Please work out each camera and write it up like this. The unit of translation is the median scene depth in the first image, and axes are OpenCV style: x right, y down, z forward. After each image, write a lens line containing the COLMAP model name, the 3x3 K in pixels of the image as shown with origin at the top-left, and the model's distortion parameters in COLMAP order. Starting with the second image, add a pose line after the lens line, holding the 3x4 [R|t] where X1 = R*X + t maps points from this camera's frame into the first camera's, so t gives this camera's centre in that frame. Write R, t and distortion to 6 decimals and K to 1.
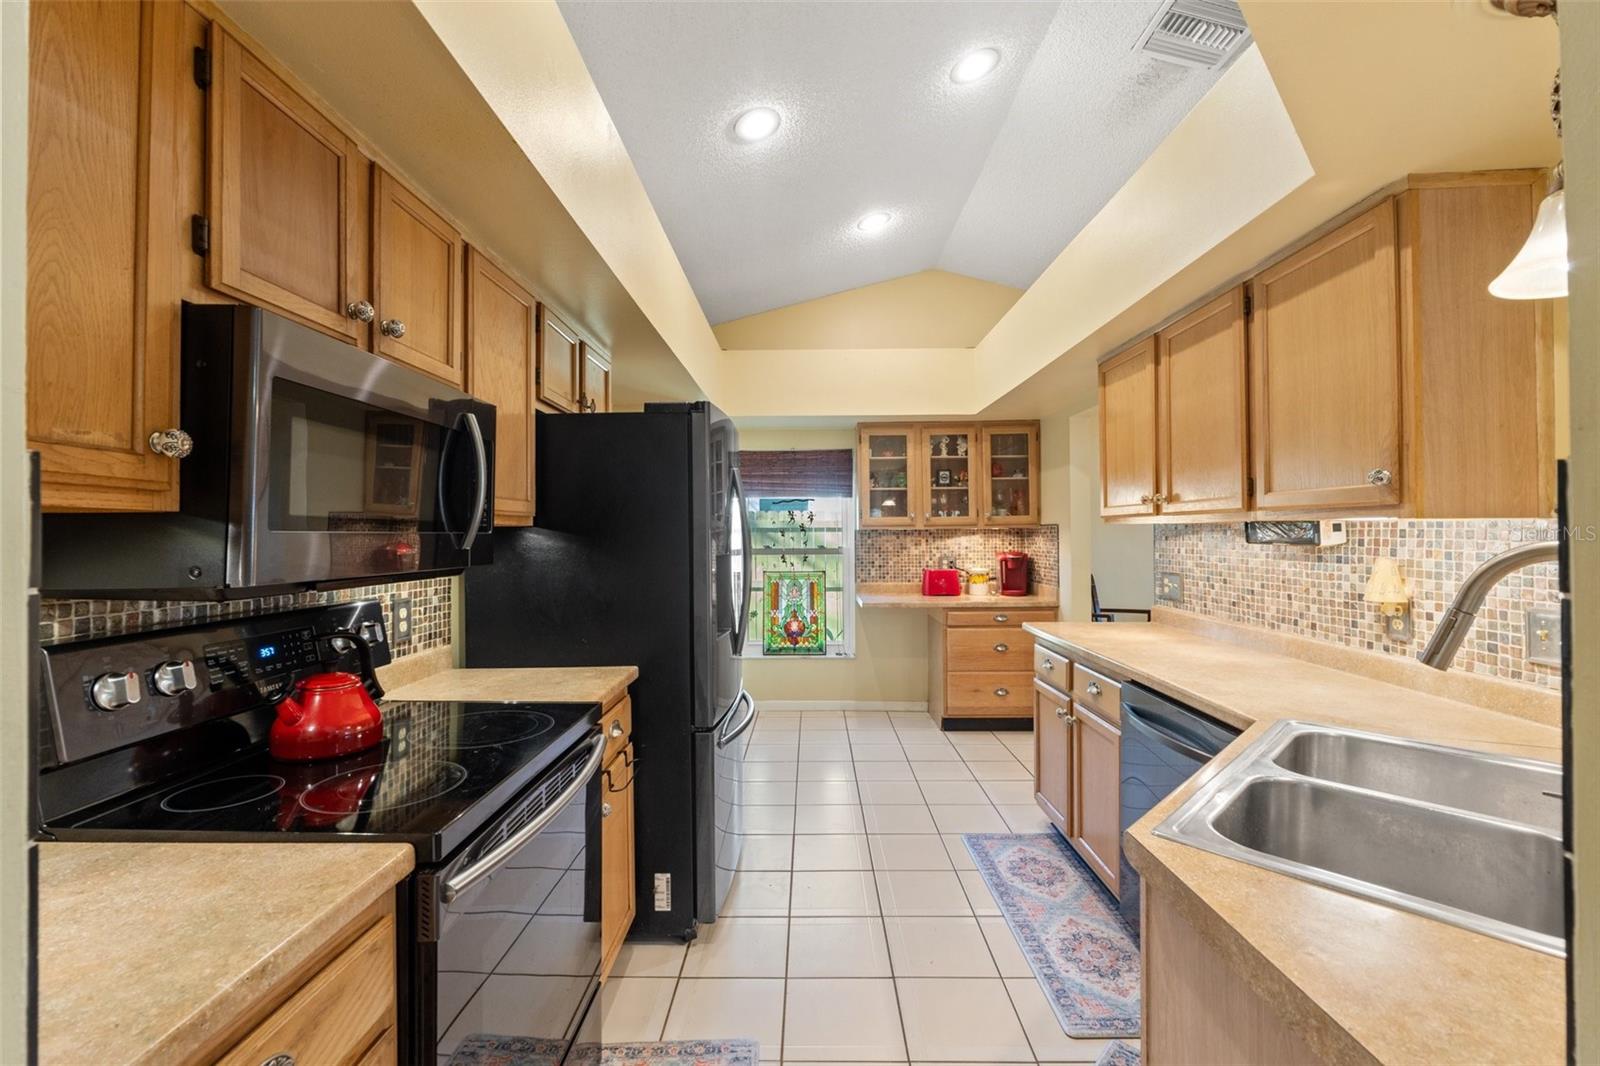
lens RADIAL K [[674.2, 0, 806.6], [0, 674.2, 525.9], [0, 0, 1]] dist [-0.004511, -0.000962]
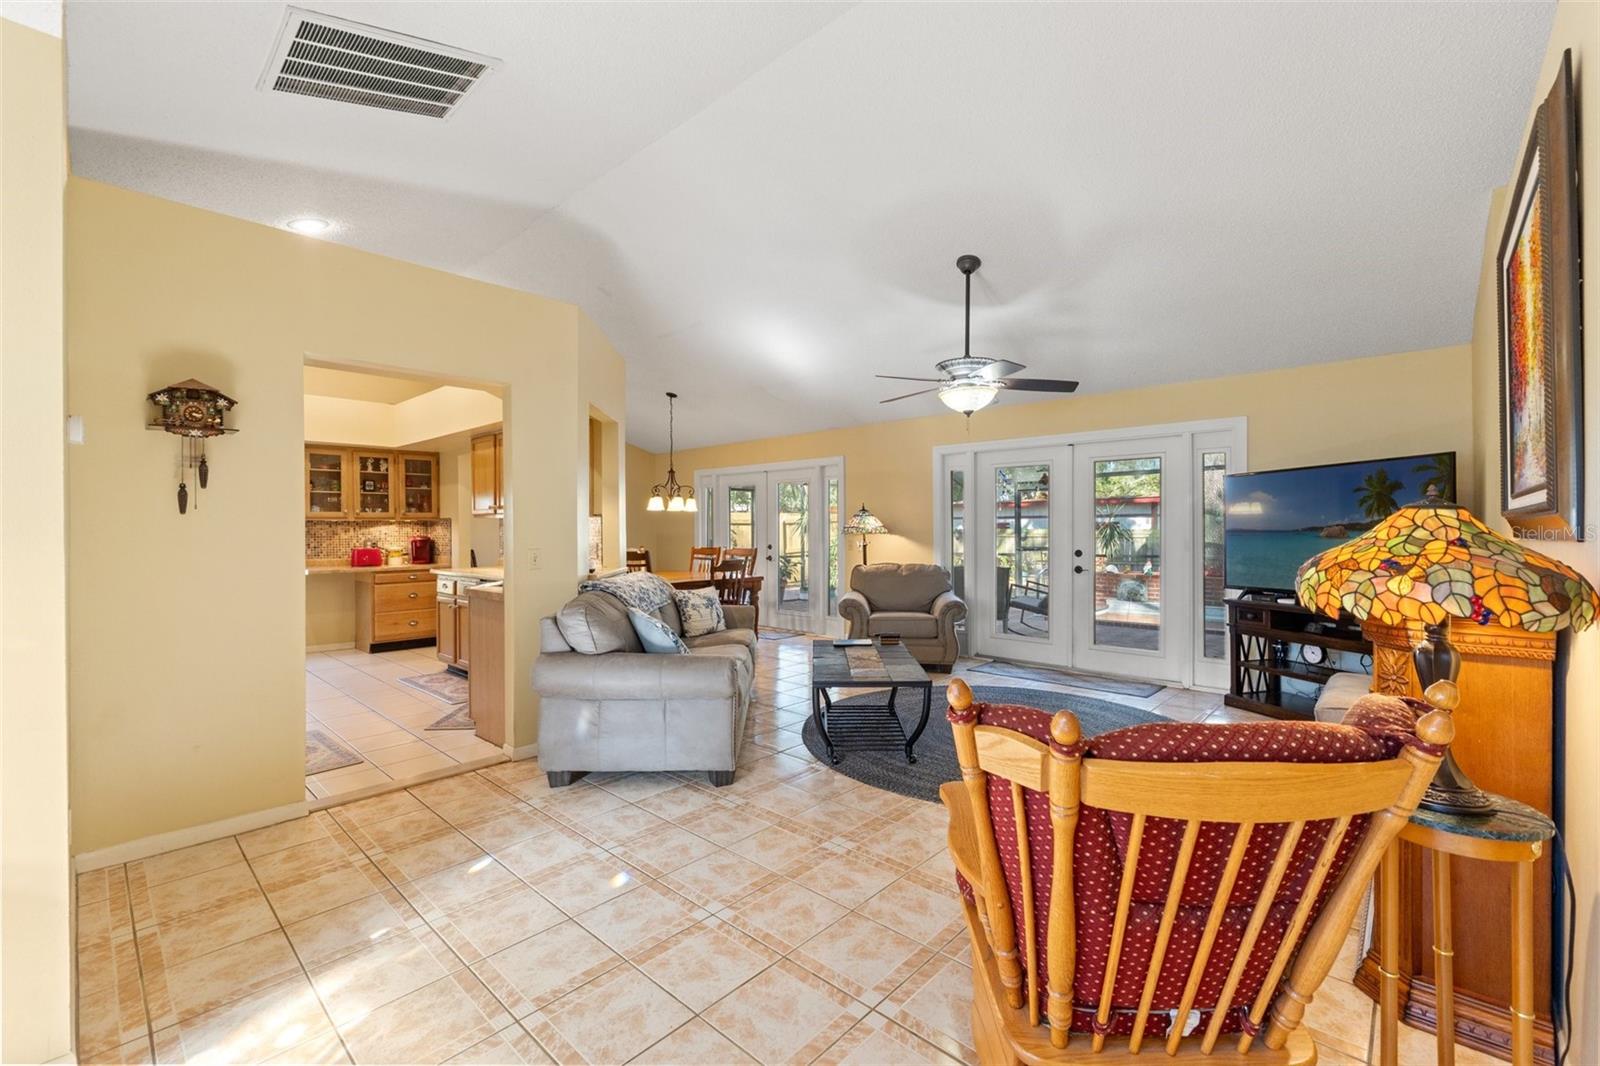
lens RADIAL K [[674.2, 0, 792.6], [0, 674.2, 533.1], [0, 0, 1]] dist [-0.004511, -0.000962]
pose [[0.679817, -0.001401, 0.733380, -0.249298], [-0.009624, 0.999895, 0.010832, 0.007129], [-0.733319, -0.014421, 0.679732, -0.685807]]
